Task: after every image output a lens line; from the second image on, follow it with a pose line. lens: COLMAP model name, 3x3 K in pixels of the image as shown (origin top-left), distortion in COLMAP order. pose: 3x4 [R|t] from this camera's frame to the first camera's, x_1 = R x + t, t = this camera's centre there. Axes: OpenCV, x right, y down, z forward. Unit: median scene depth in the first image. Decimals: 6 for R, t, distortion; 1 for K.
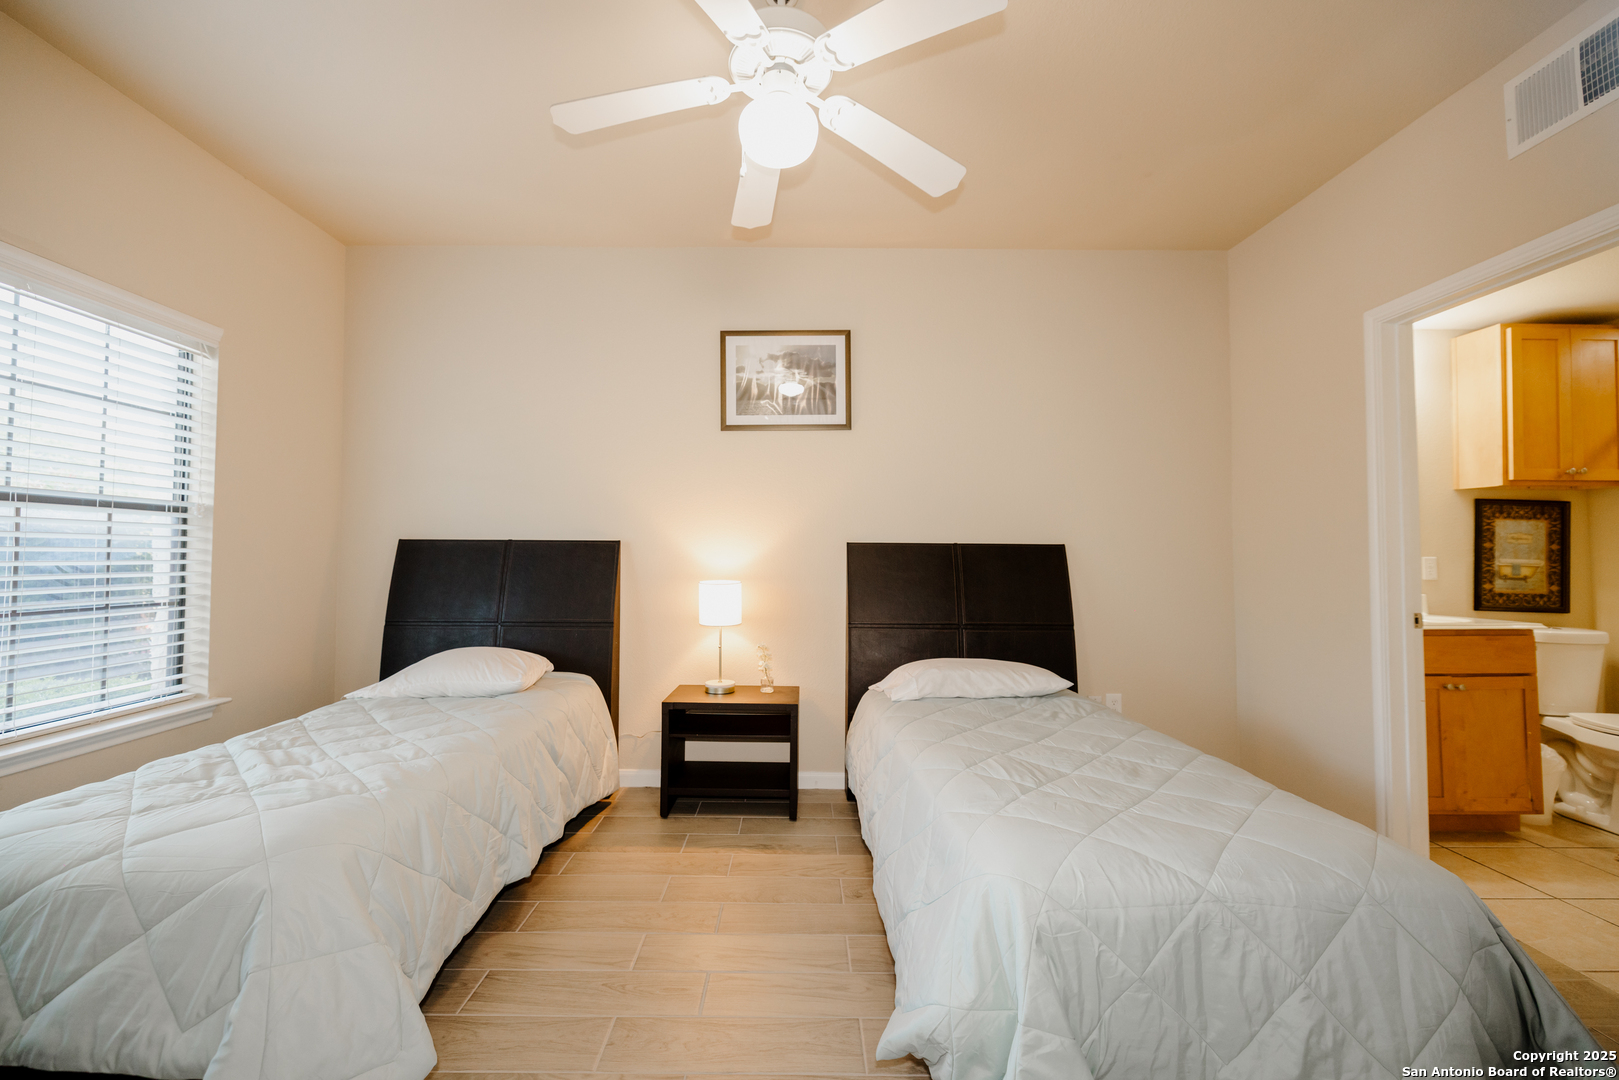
lens RADIAL K [[673.4, 0, 804.6], [0, 673.4, 534.4], [0, 0, 1]] dist [-0.000506, 0.000155]
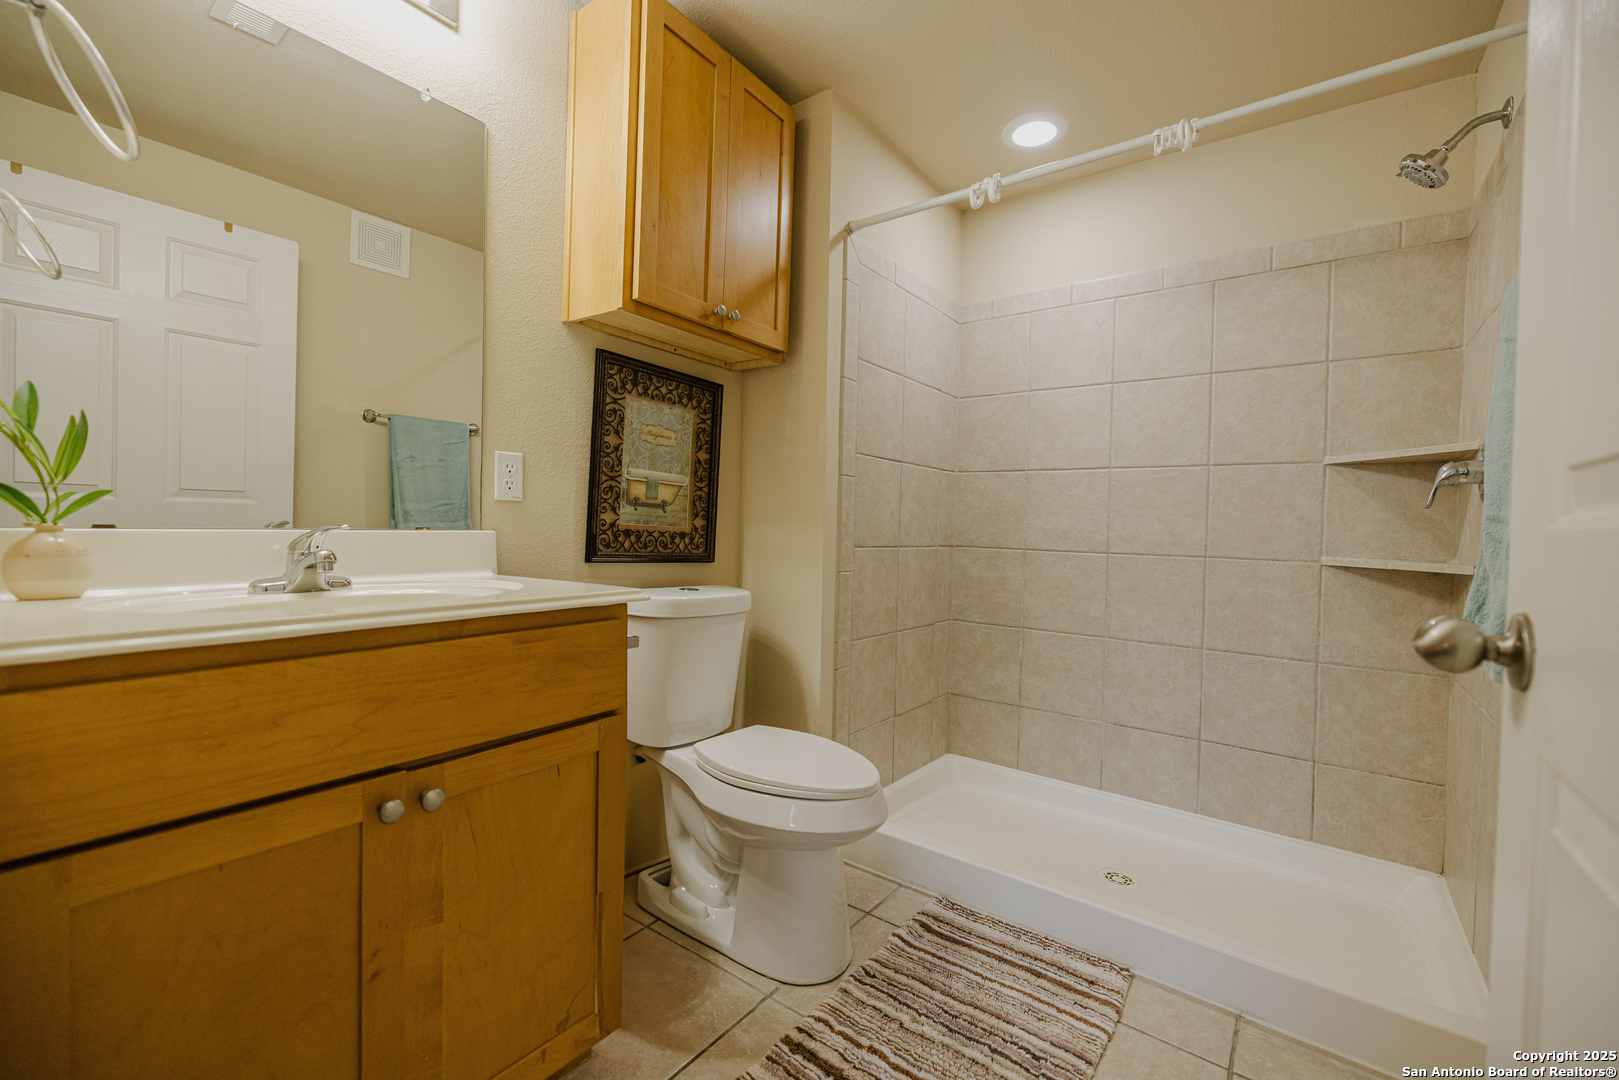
lens RADIAL K [[673.4, 0, 805.6], [0, 673.4, 540.8], [0, 0, 1]] dist [-0.000506, 0.000155]
pose [[0.601579, -0.003457, 0.798806, 0.679928], [-0.050746, 0.997805, 0.042535, 0.065390], [-0.797200, -0.066125, 0.600083, 0.551012]]
